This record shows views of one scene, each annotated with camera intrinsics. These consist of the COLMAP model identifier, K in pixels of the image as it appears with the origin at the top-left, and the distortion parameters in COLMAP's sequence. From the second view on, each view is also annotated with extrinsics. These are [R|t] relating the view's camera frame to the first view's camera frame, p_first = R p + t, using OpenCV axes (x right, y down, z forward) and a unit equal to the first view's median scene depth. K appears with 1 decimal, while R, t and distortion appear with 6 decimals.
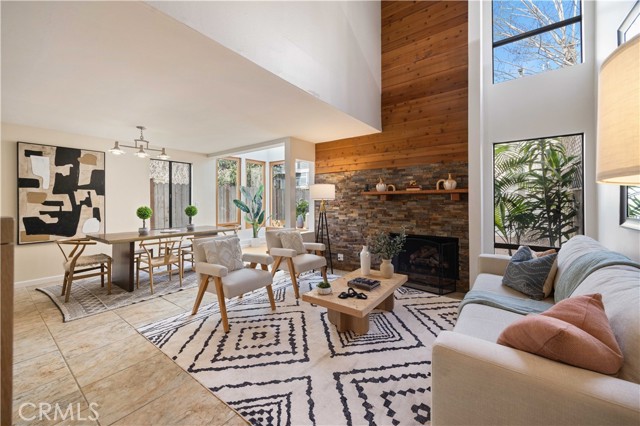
lens RADIAL K [[253.7, 0, 316.1], [0, 253.7, 201.7], [0, 0, 1]] dist [-0.004740, -0.000385]
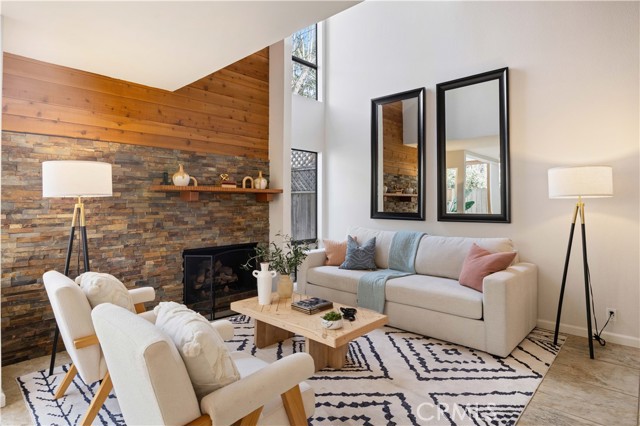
lens RADIAL K [[354.9, 0, 322.2], [0, 354.9, 197.8], [0, 0, 1]] dist [-0.023582, 0.003519]
pose [[0.094998, 0.017286, 0.995327, -1.013359], [0.001748, 0.999845, -0.017532, 0.009099], [-0.995476, 0.003405, 0.094953, 0.962947]]
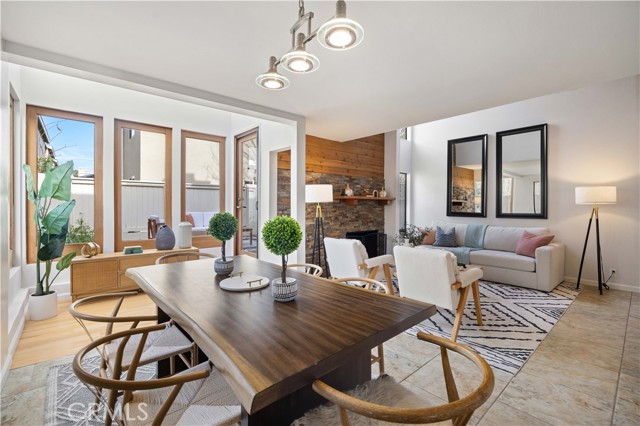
lens RADIAL K [[288.4, 0, 316.5], [0, 288.4, 206.9], [0, 0, 1]] dist [-0.024301, 0.001764]
pose [[0.213312, -0.001013, 0.976984, -1.749339], [-0.003067, 0.999994, 0.001706, 0.008947], [-0.976979, -0.003360, 0.213308, 1.477012]]
